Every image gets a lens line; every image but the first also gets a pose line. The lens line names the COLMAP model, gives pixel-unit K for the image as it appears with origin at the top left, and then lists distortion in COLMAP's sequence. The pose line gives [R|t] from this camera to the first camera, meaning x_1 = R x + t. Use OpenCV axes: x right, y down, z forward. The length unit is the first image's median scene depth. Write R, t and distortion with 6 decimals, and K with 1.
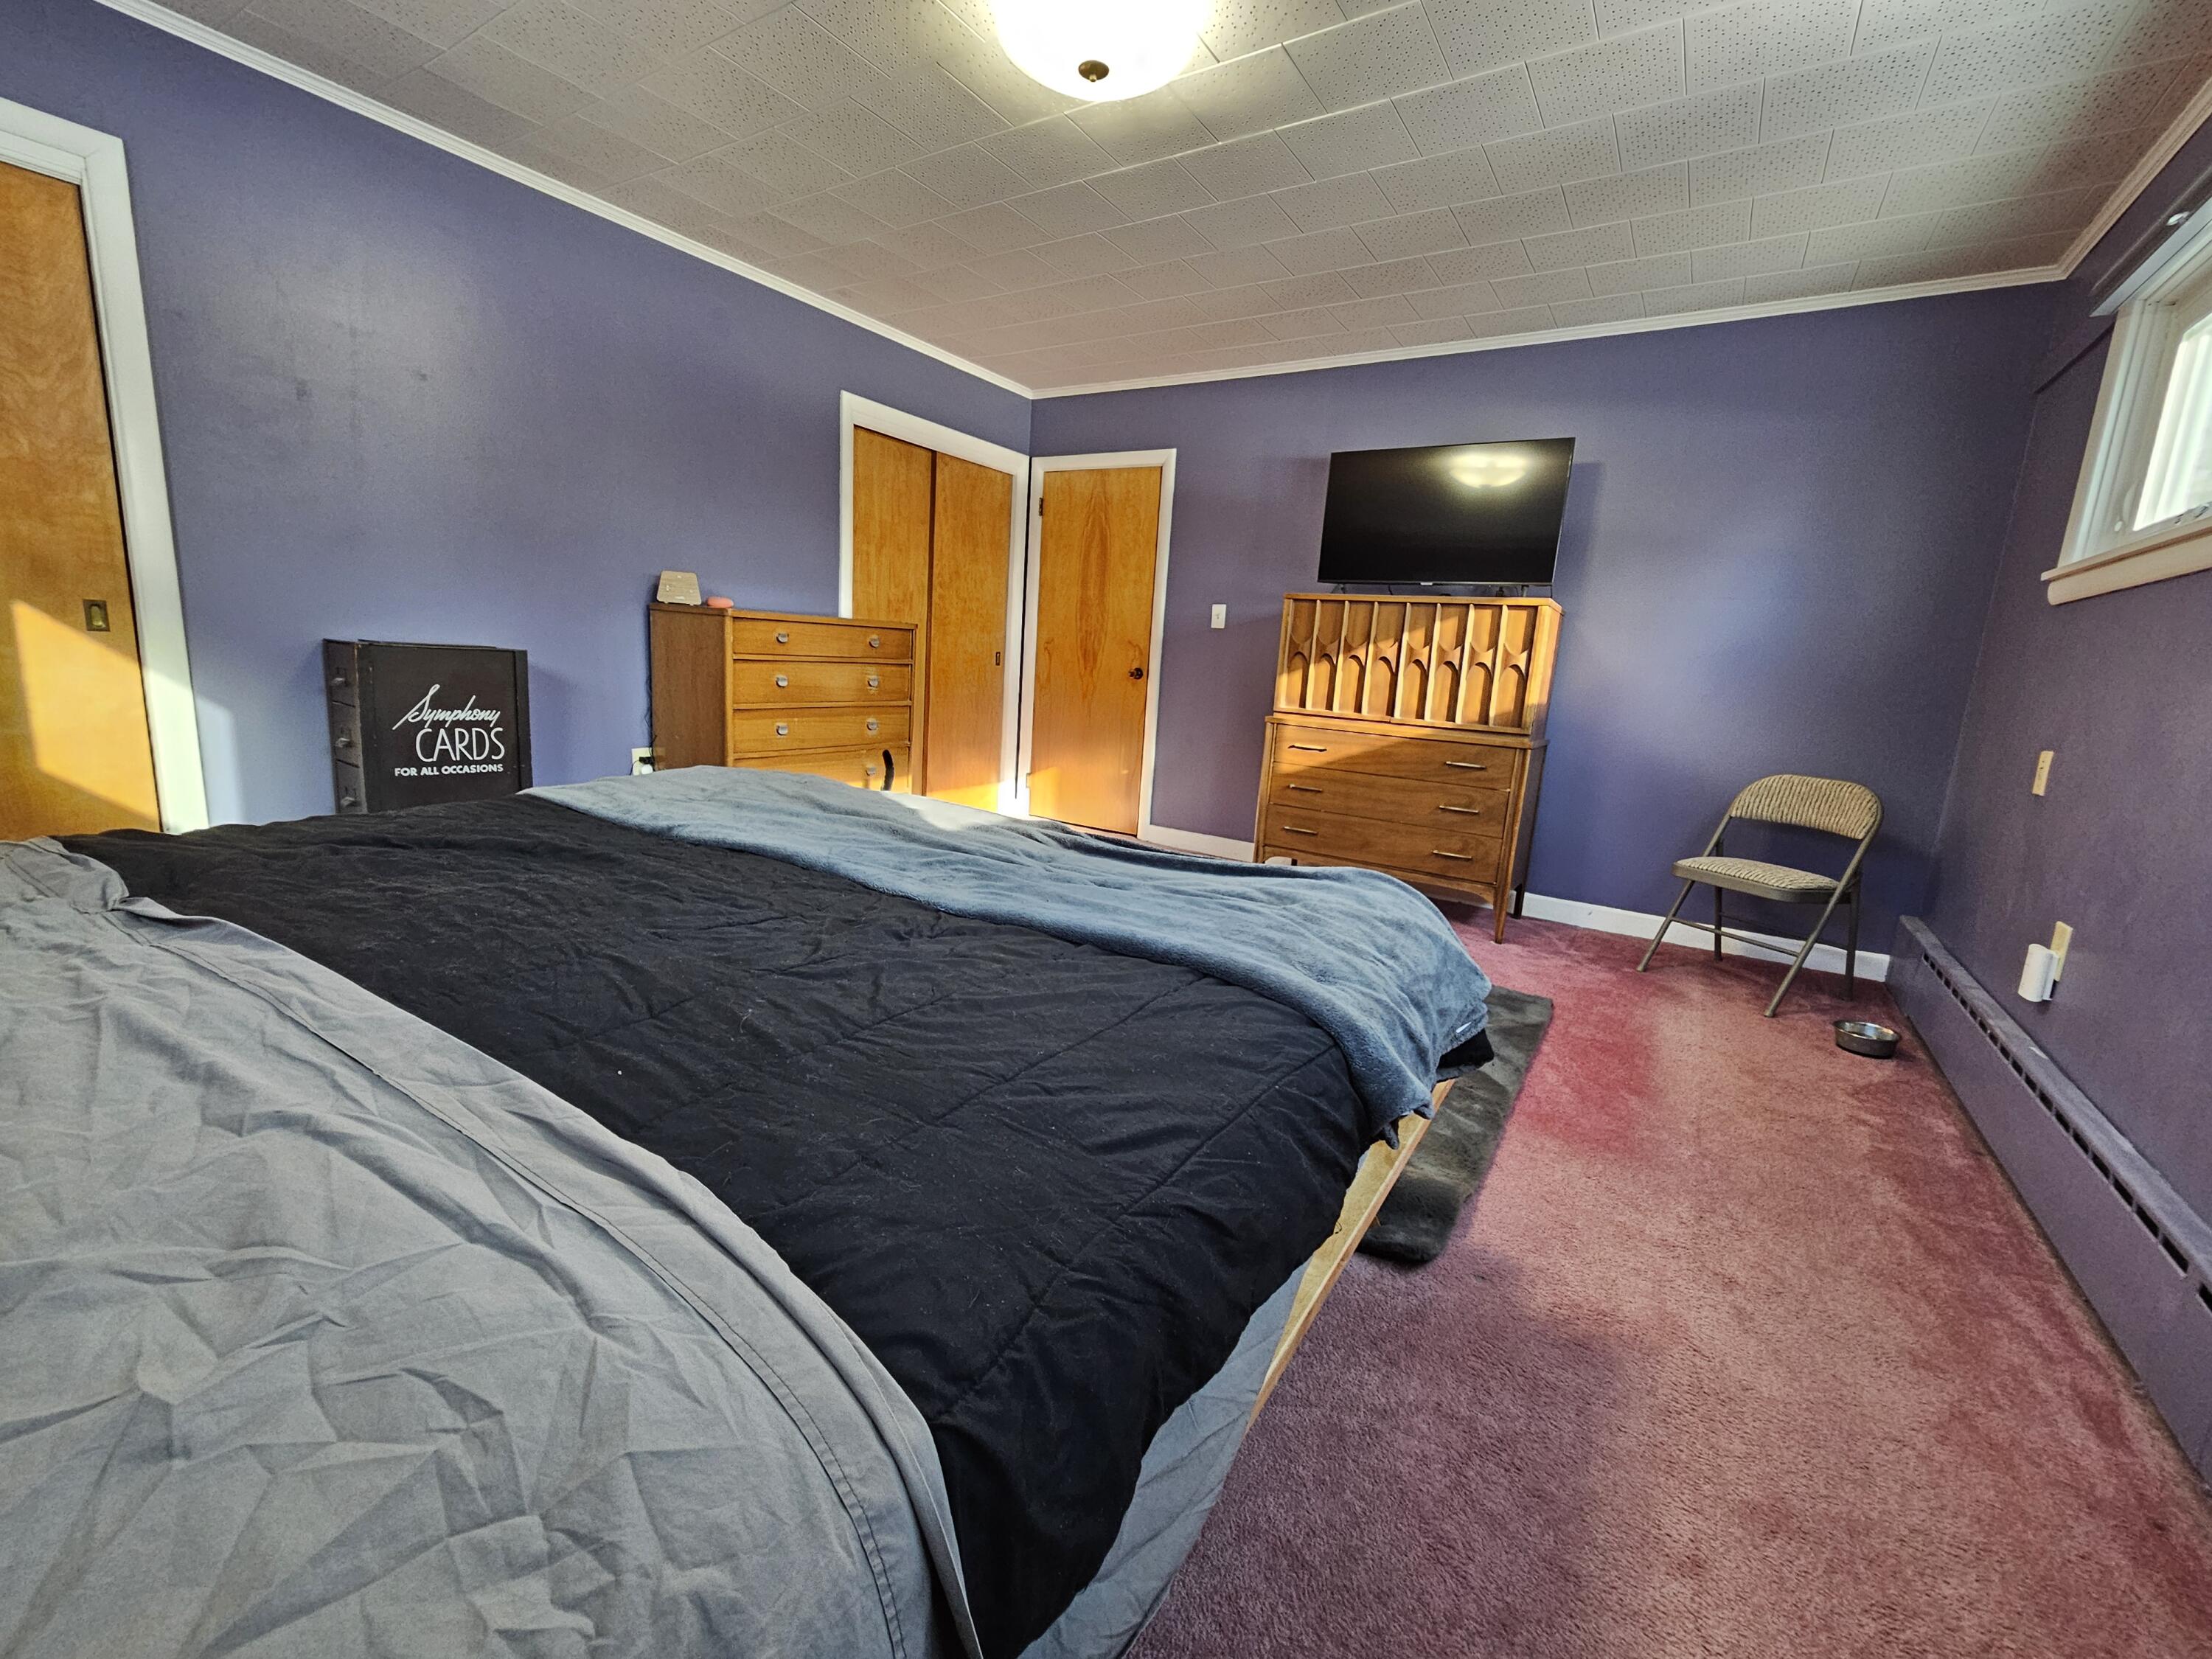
lens RADIAL K [[915.0, 0, 1097.7], [0, 915.0, 821.5], [0, 0, 1]] dist [-0.002316, 0.000752]
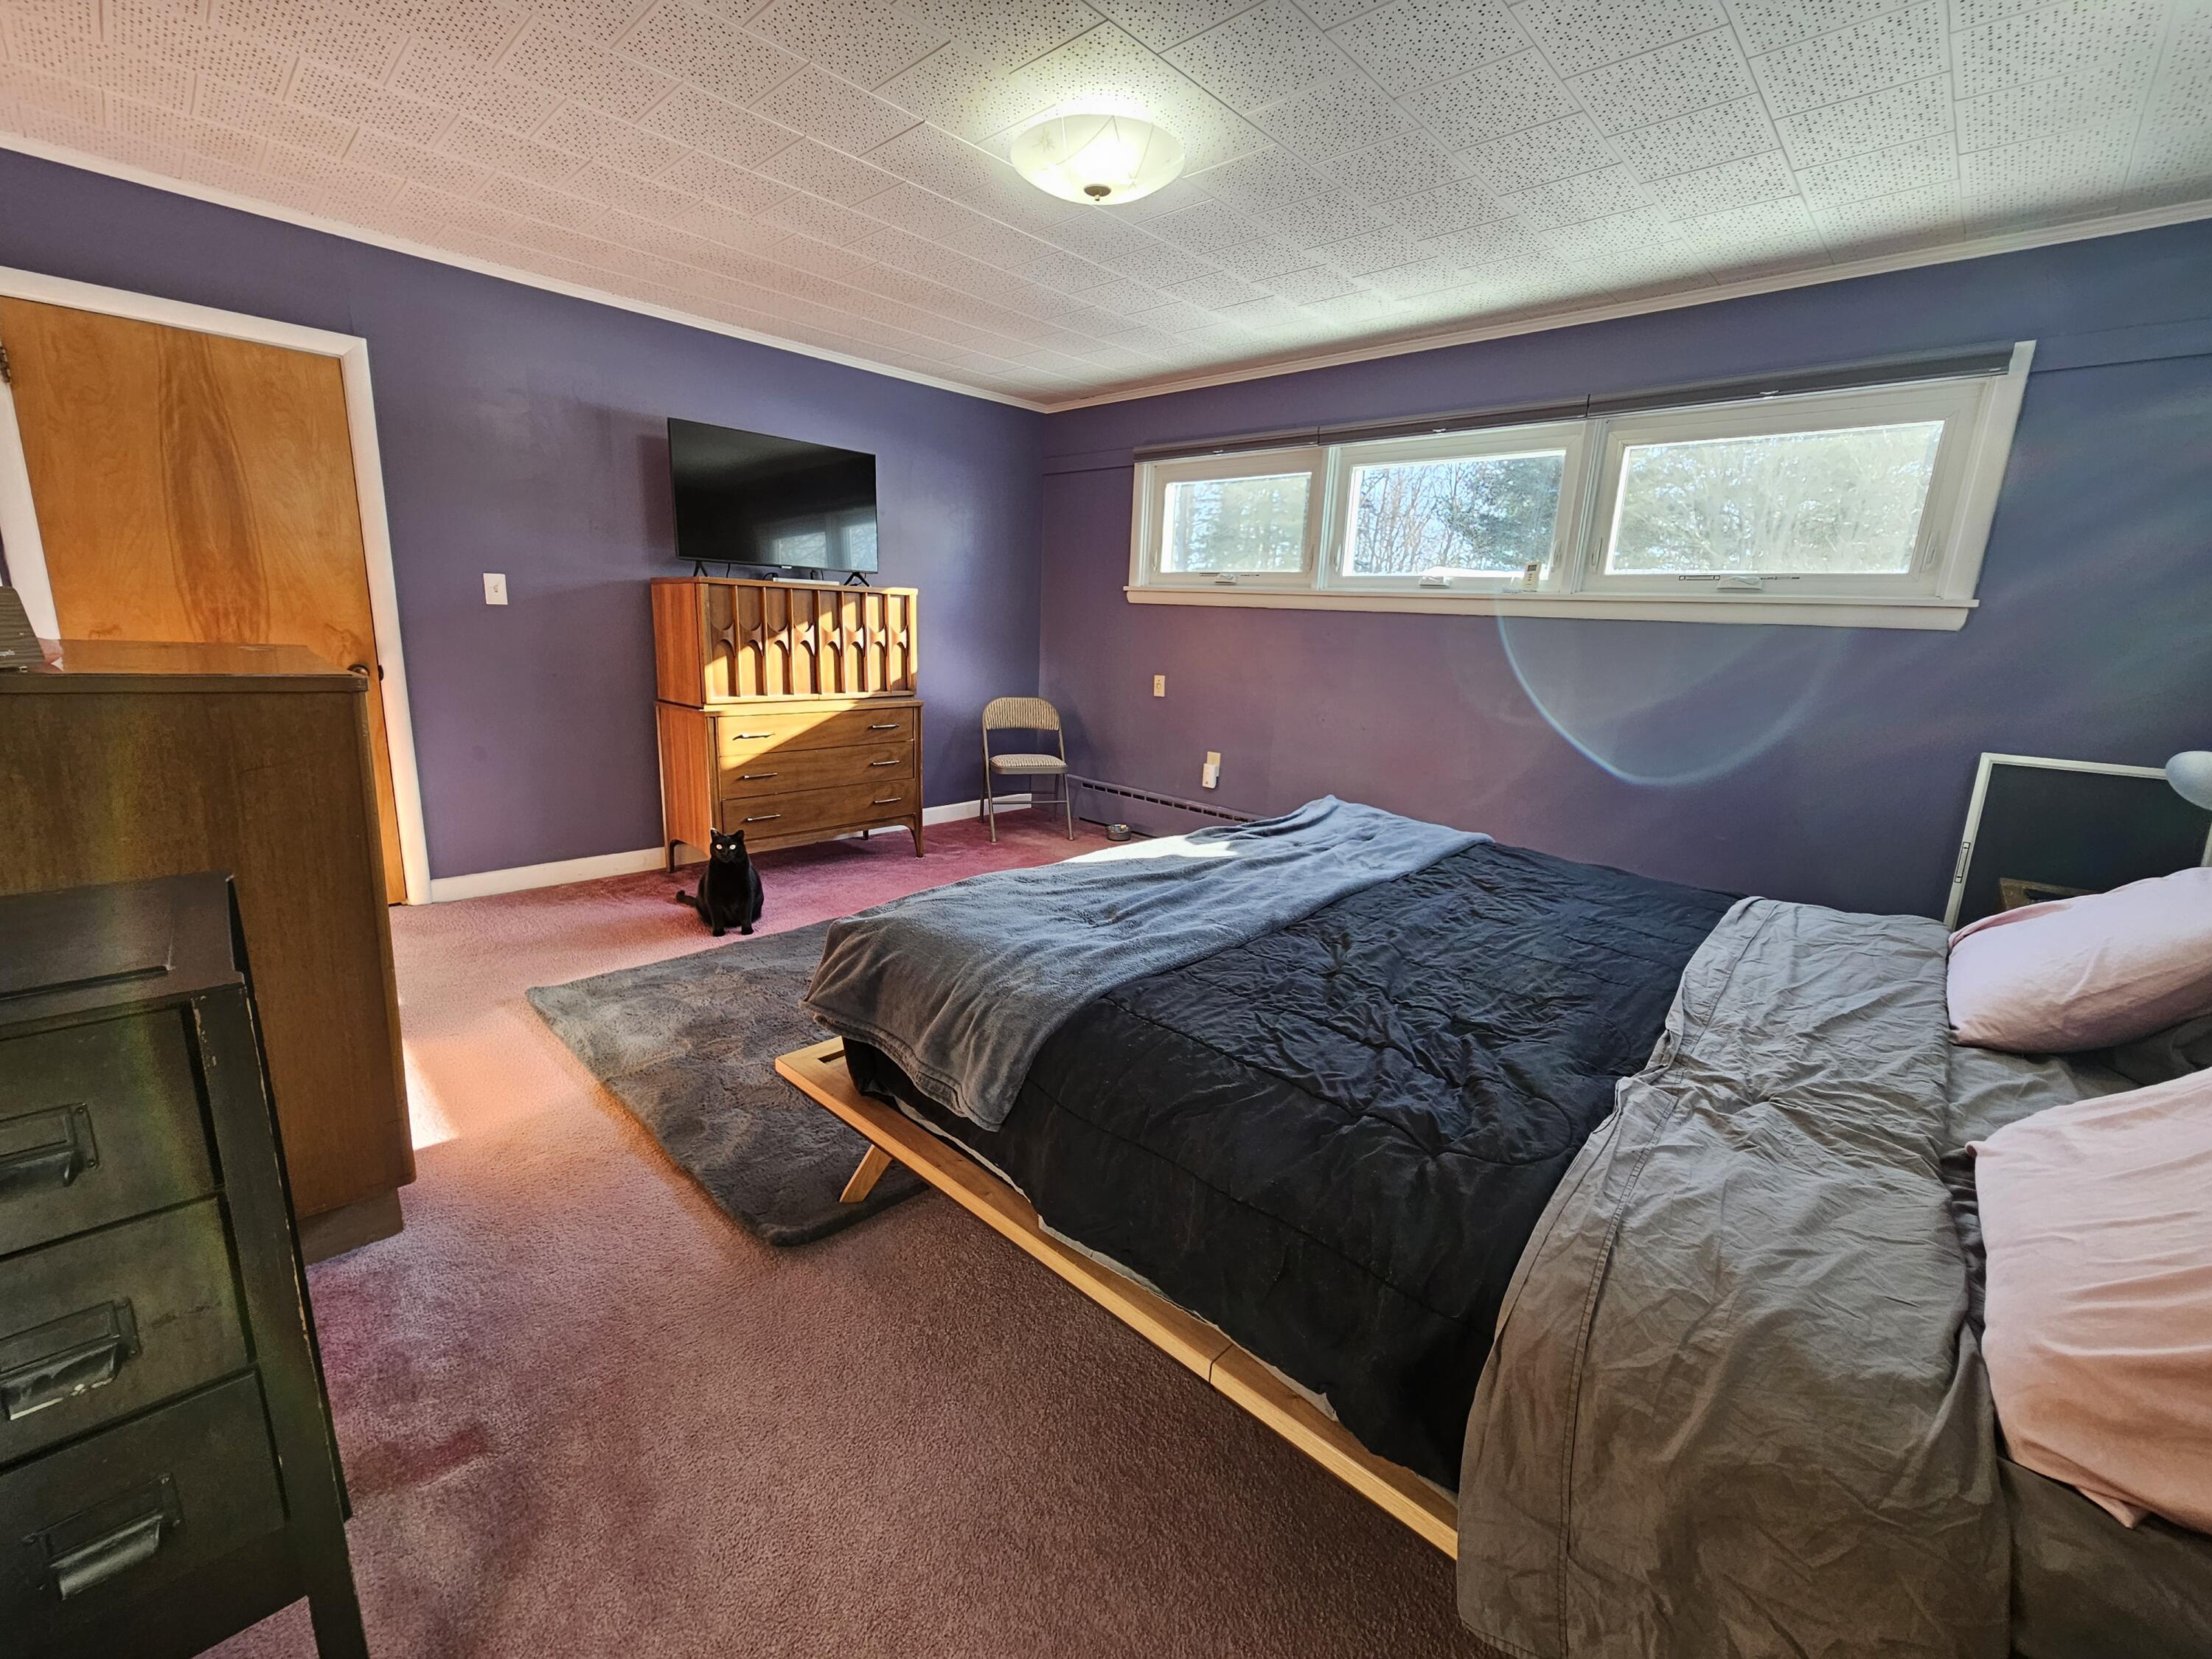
lens RADIAL K [[915.0, 0, 1094.8], [0, 915.0, 828.2], [0, 0, 1]] dist [-0.002316, 0.000752]
pose [[0.181181, -0.281754, 0.942225, -0.695964], [0.145960, 0.955175, 0.257559, -0.193174], [-0.972558, 0.090863, 0.214184, 0.443570]]
